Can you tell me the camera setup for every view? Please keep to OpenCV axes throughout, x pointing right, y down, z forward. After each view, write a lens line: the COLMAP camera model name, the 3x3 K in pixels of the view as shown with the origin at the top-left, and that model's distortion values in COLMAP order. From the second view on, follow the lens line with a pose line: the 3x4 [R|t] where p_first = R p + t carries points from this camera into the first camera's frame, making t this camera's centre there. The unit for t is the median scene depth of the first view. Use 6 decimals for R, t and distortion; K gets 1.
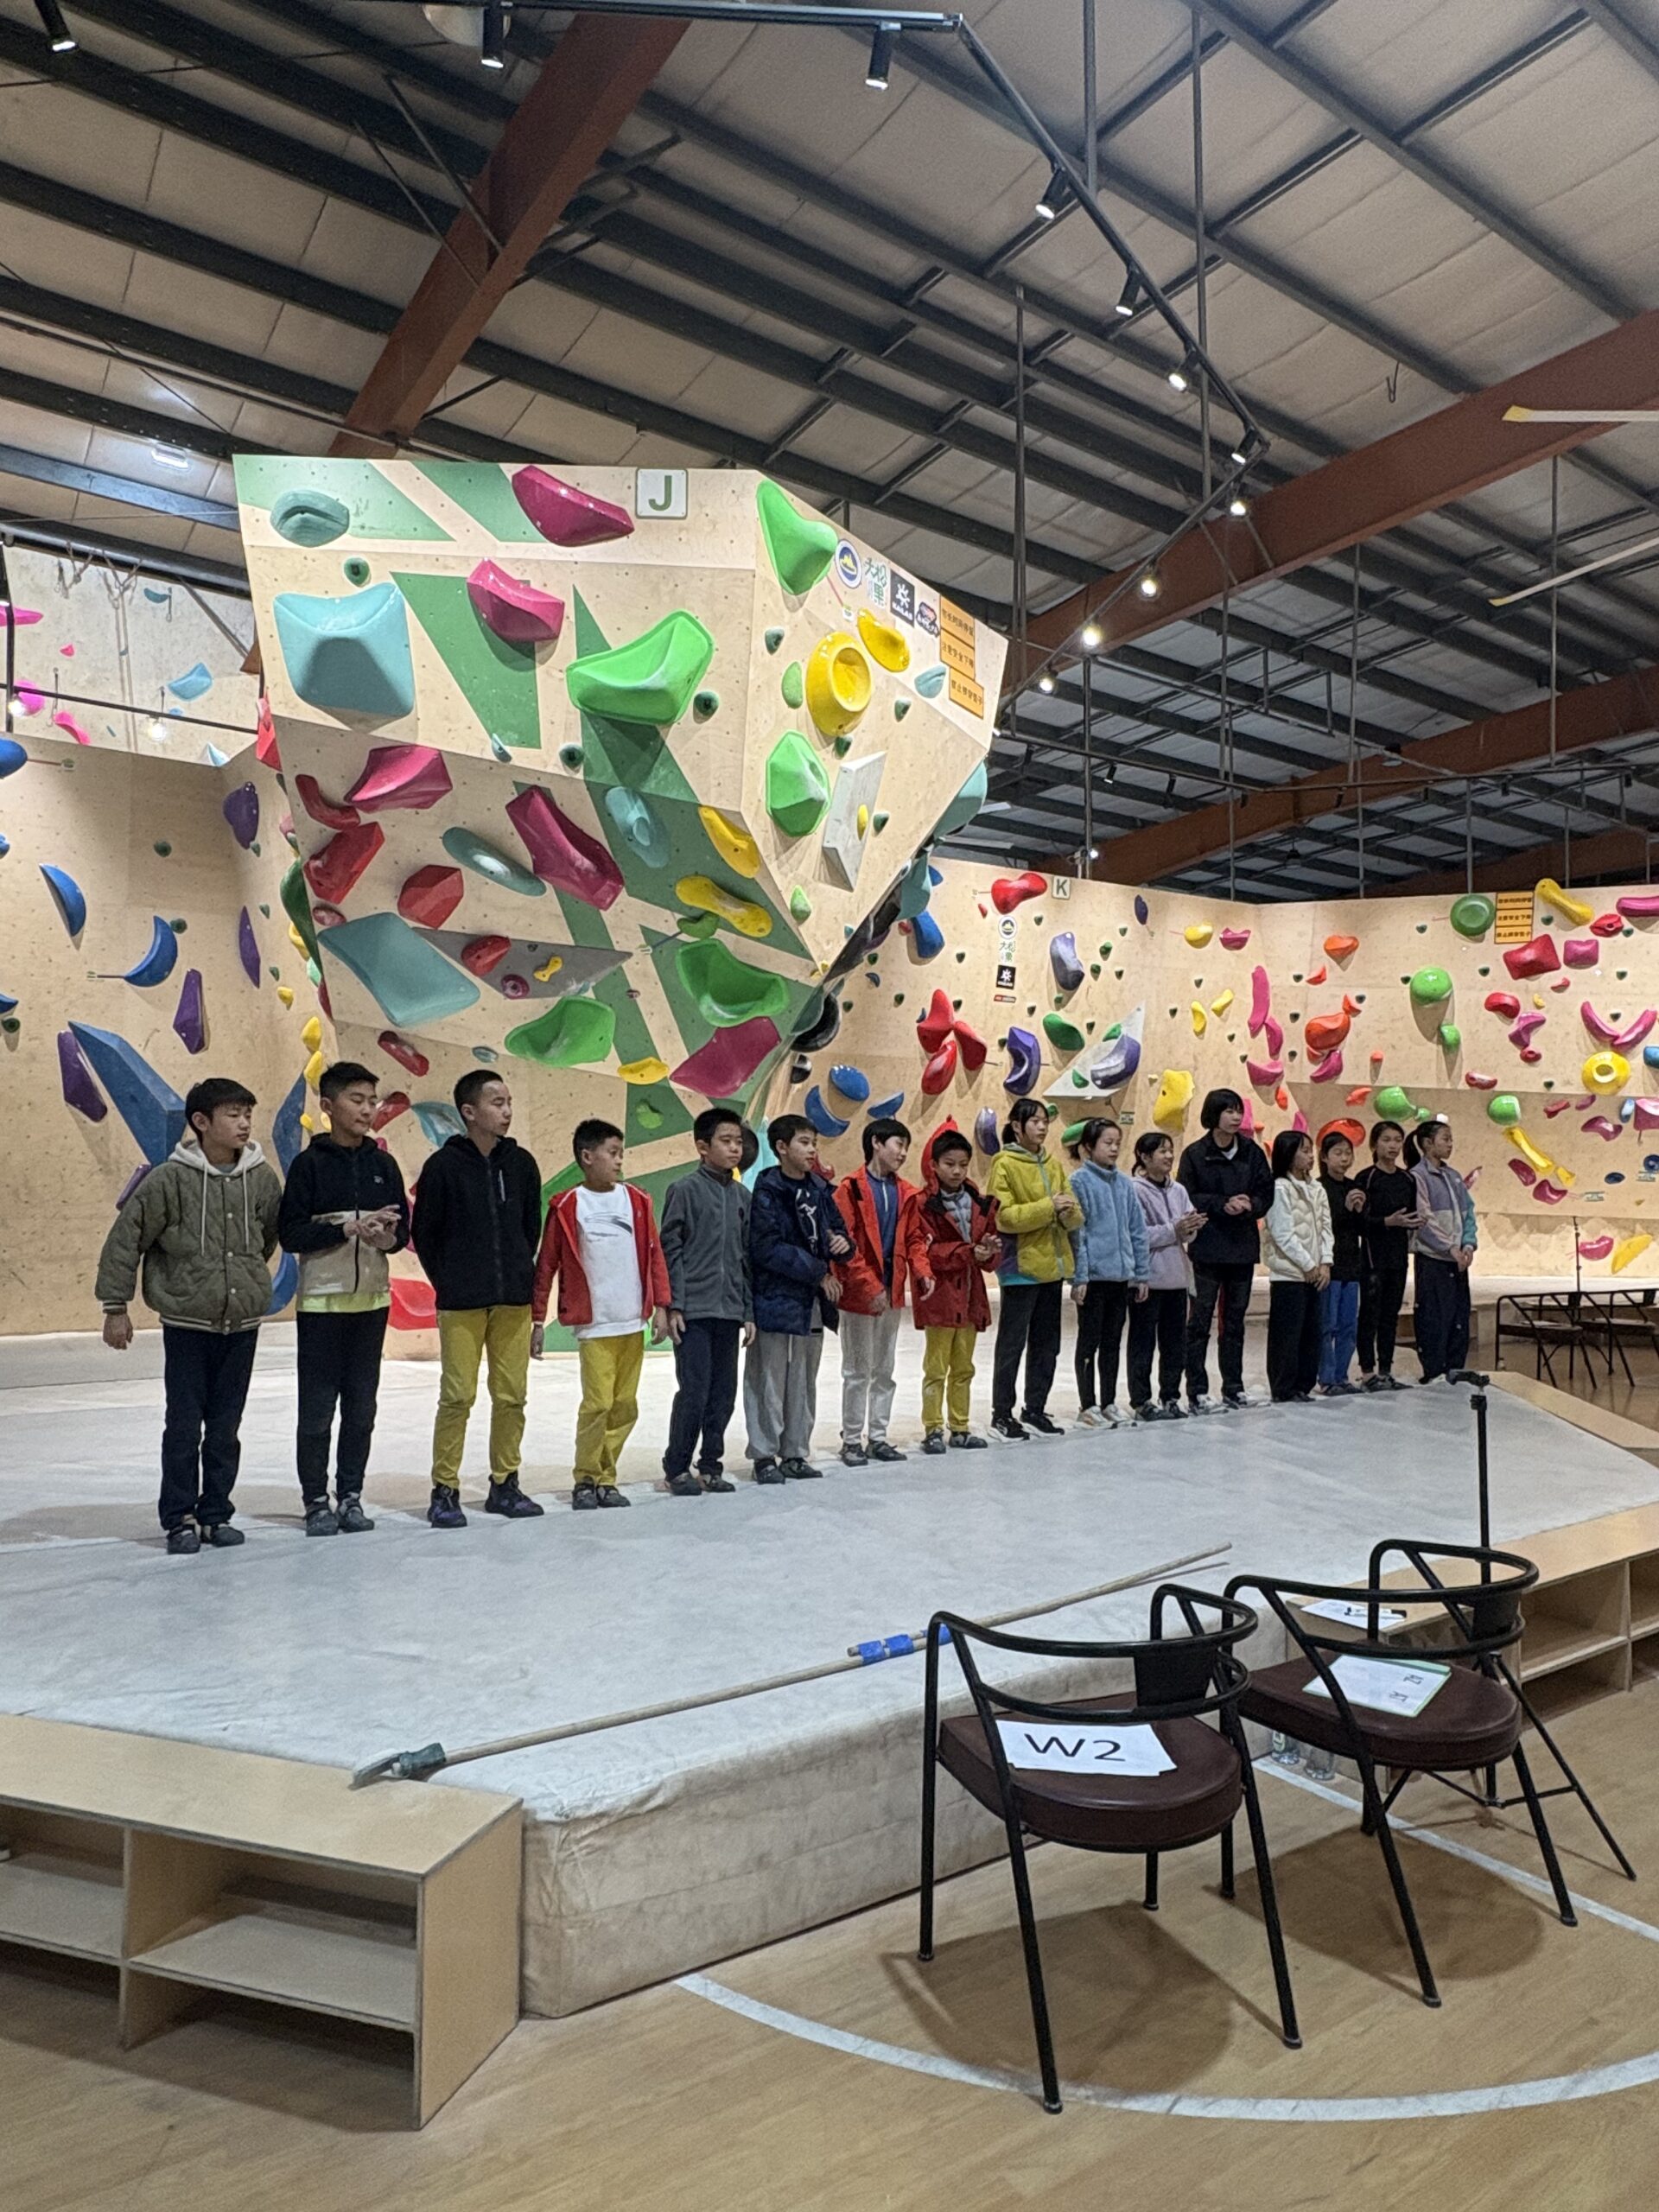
lens RADIAL K [[1375.0, 0, 829.5], [0, 1375.0, 1106.0], [0, 0, 1]] dist [-0.001281, 0.003442]
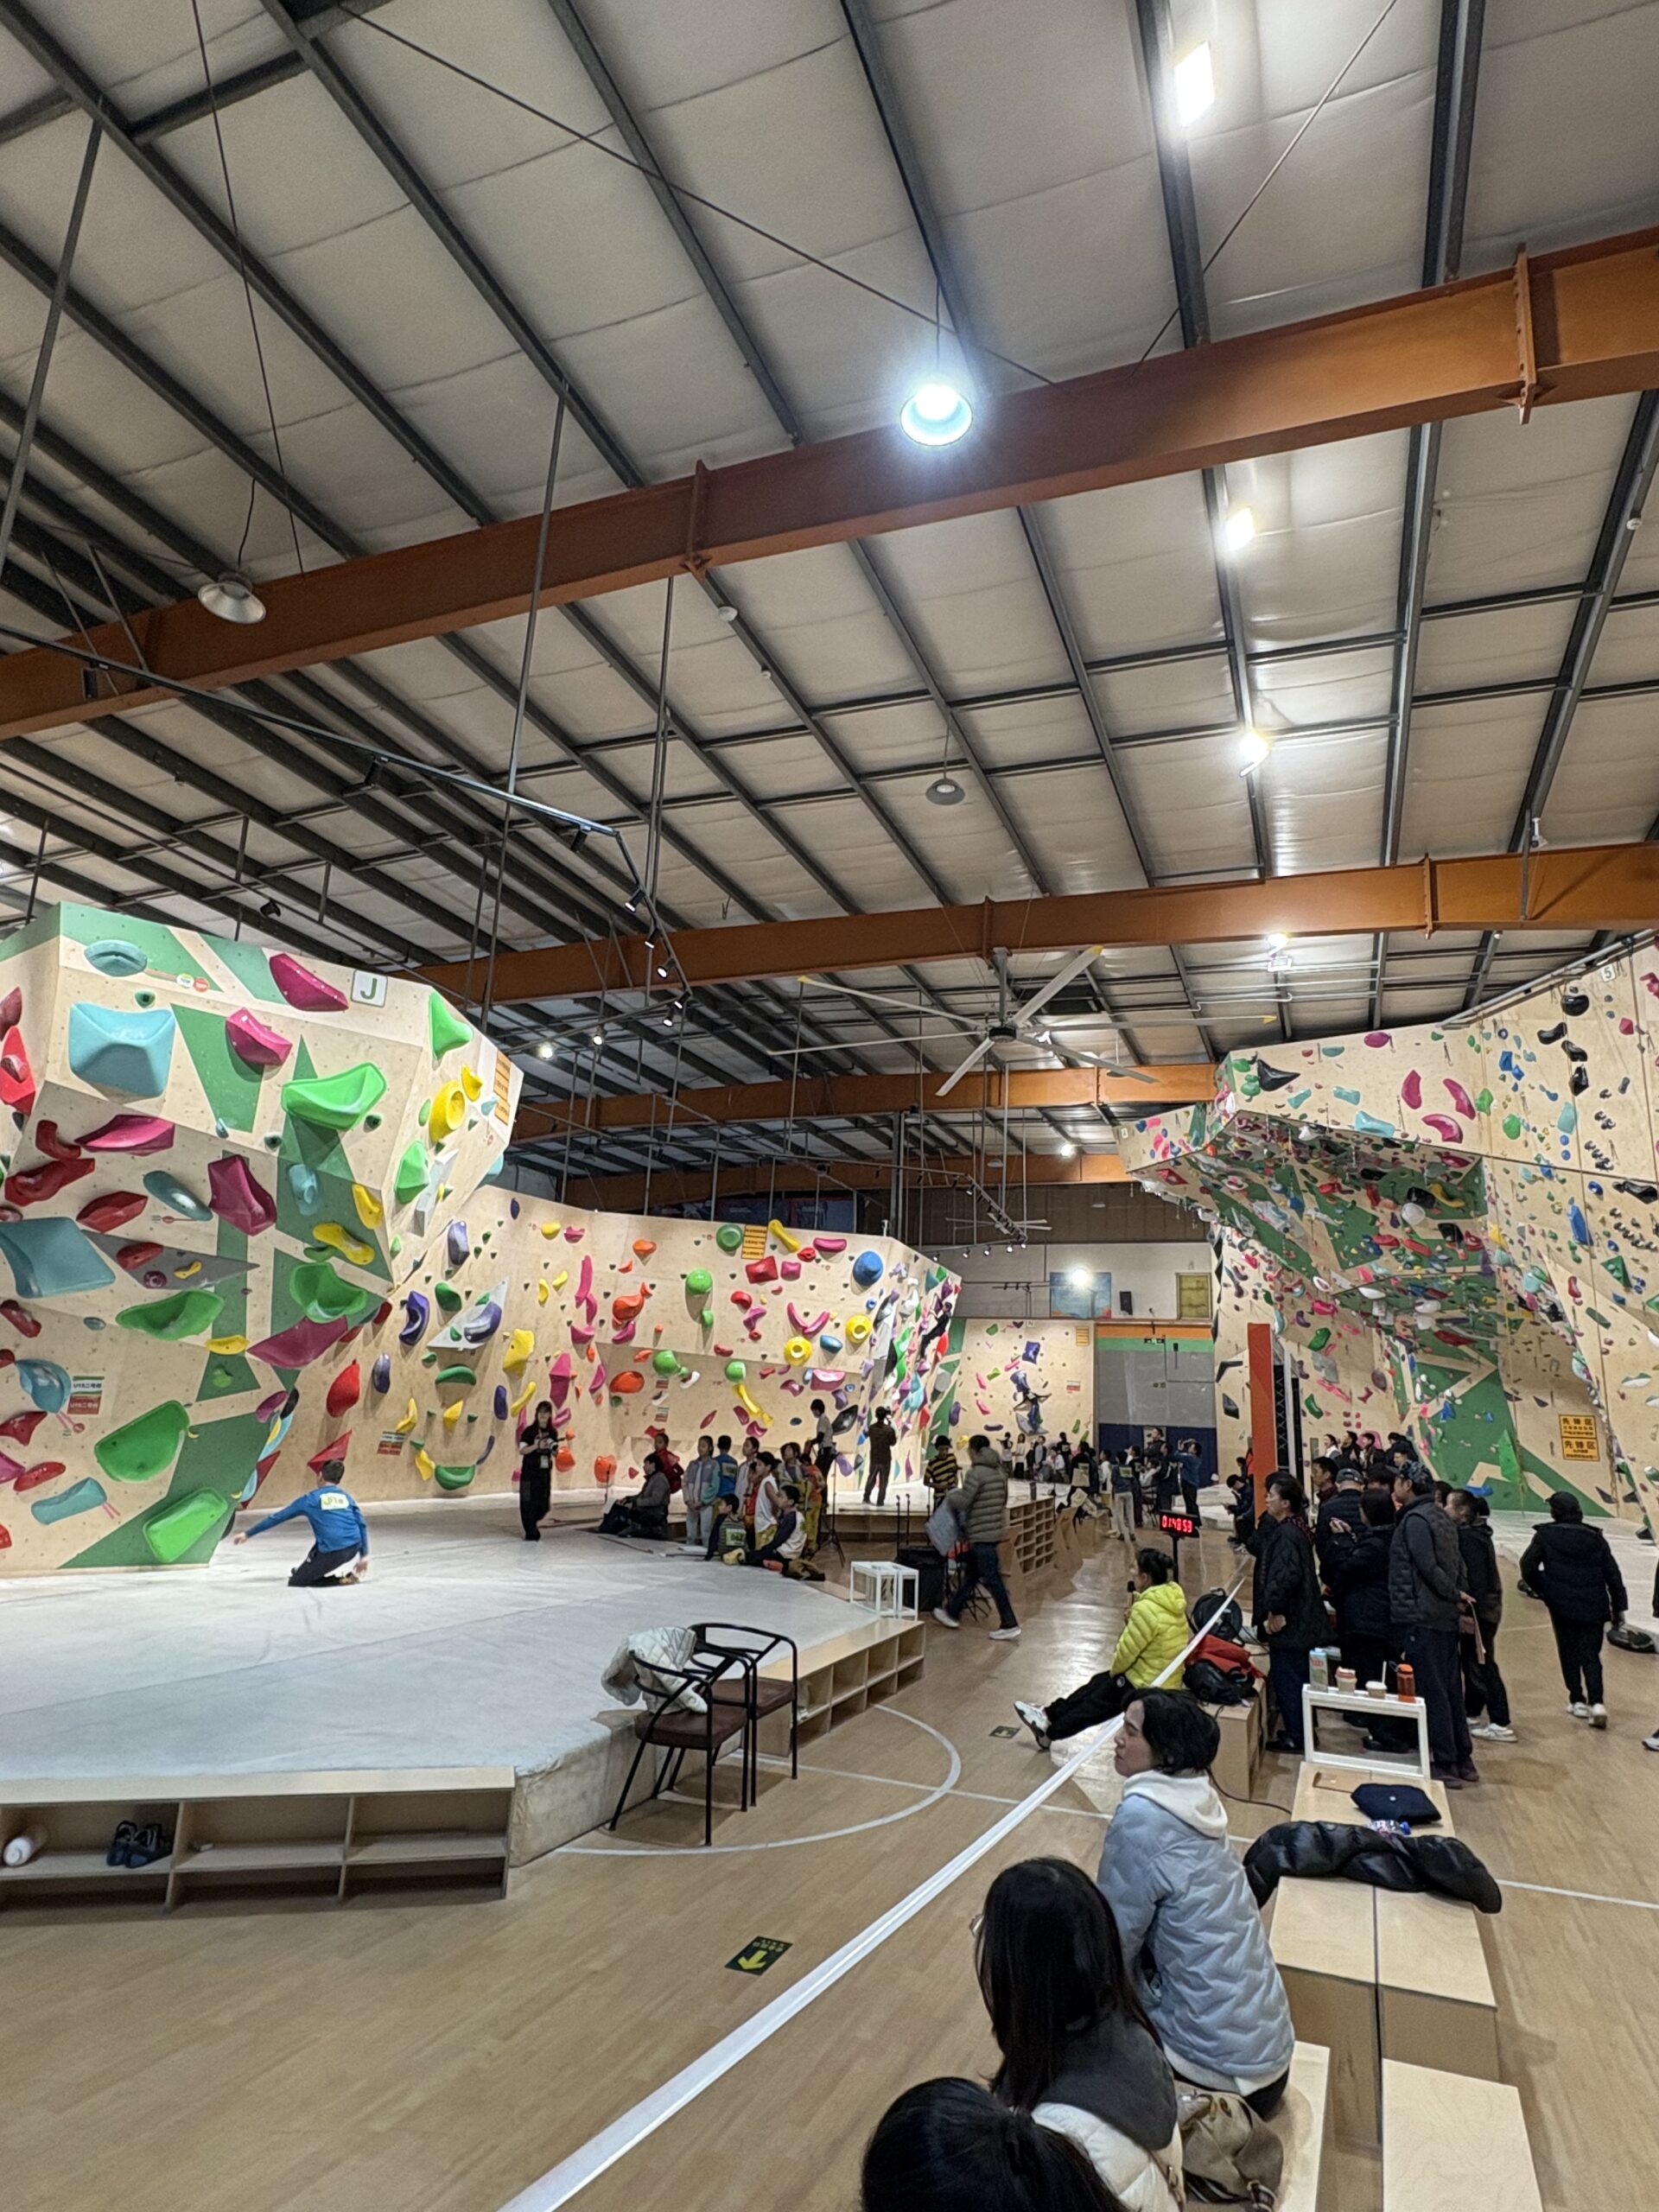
lens RADIAL K [[1244.3, 0, 829.5], [0, 1244.3, 1106.0], [0, 0, 1]] dist [-0.002972, 0.000372]
pose [[0.834540, 0.160285, 0.527116, -0.181104], [-0.071531, 0.980170, -0.184800, -0.040047], [-0.546284, 0.116518, 0.829456, -0.196325]]
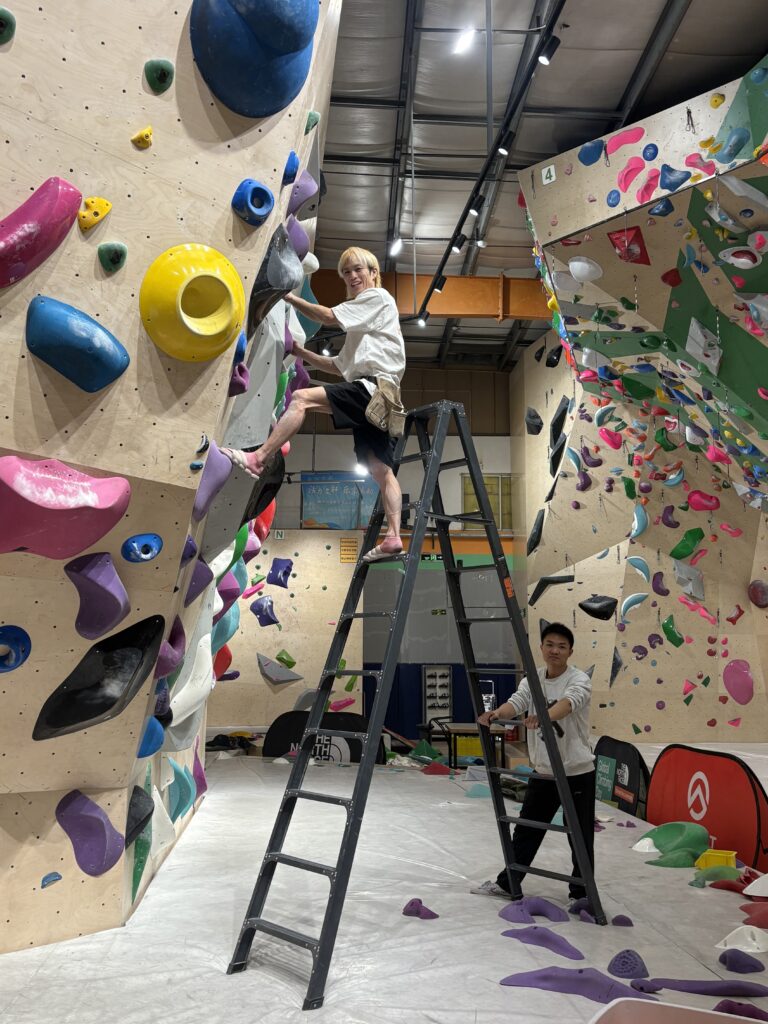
lens RADIAL K [[958.0, 0, 384.0], [0, 958.0, 512.0], [0, 0, 1]] dist [0.011106, 0.004641]
pose [[0.543084, 0.132706, 0.829125, 0.475860], [-0.052000, 0.990852, -0.124530, 0.035279], [-0.838067, 0.024515, 0.545017, 0.844025]]
